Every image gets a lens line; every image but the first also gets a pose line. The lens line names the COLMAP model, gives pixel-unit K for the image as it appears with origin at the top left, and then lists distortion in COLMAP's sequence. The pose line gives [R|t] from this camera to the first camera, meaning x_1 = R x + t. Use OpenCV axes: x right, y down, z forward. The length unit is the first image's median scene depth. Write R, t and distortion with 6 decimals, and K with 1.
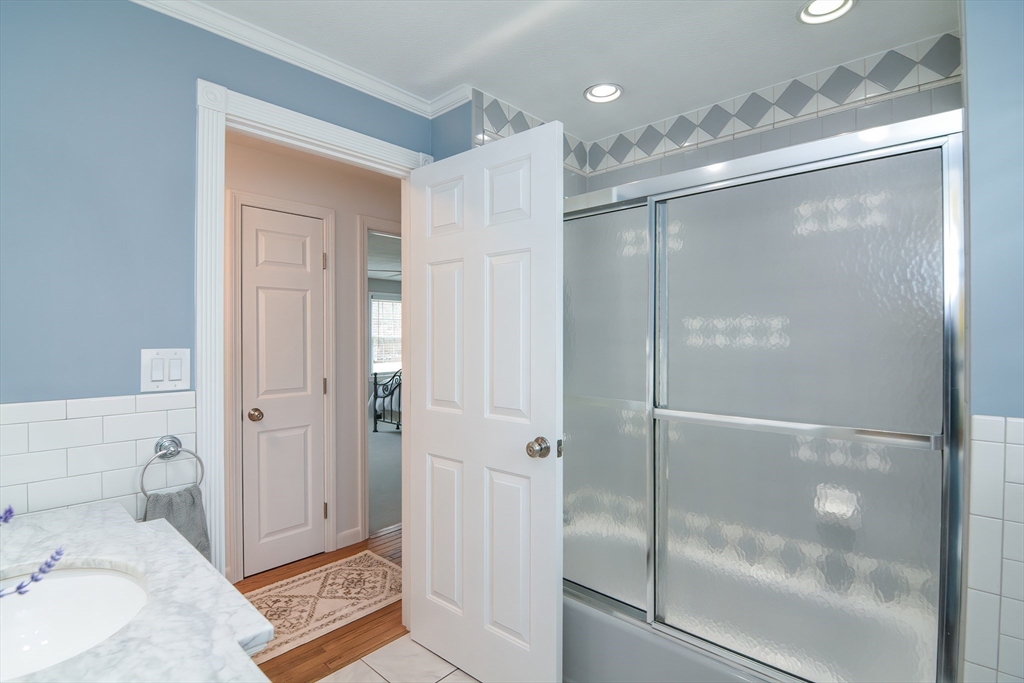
lens RADIAL K [[489.7, 0, 511.1], [0, 489.7, 338.9], [0, 0, 1]] dist [-0.044848, -0.000261]
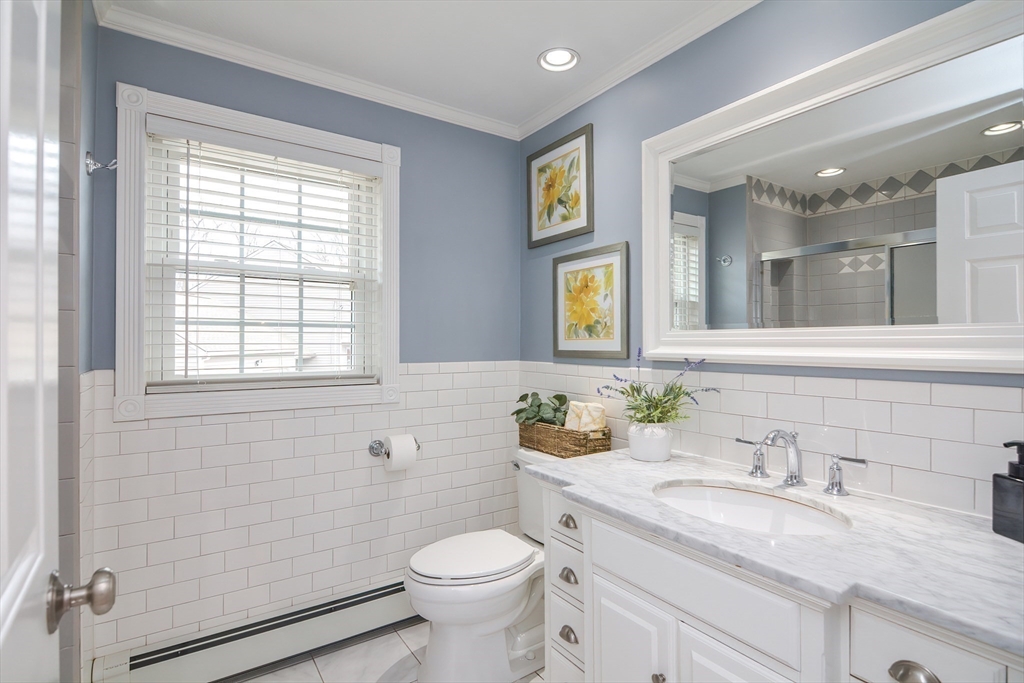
lens RADIAL K [[499.8, 0, 511.4], [0, 499.8, 337.9], [0, 0, 1]] dist [-0.018378, -0.000902]
pose [[-0.973094, 0.003700, 0.230378, -0.511242], [0.002517, 0.999982, -0.005430, 0.049434], [-0.230394, -0.004704, -0.973086, 1.939657]]
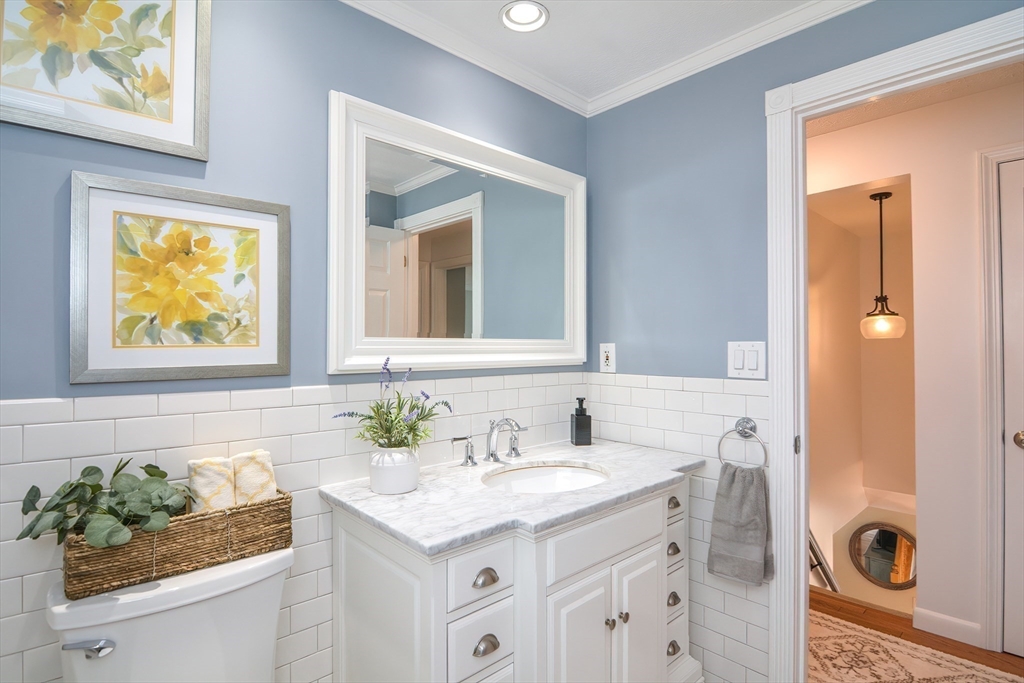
lens RADIAL K [[499.8, 0, 511.4], [0, 499.8, 337.9], [0, 0, 1]] dist [-0.018378, -0.000902]
pose [[-0.093239, -0.012584, -0.995564, 0.711527], [-0.002305, 0.999920, -0.012423, 0.037978], [0.995641, 0.001137, -0.093261, 0.744537]]
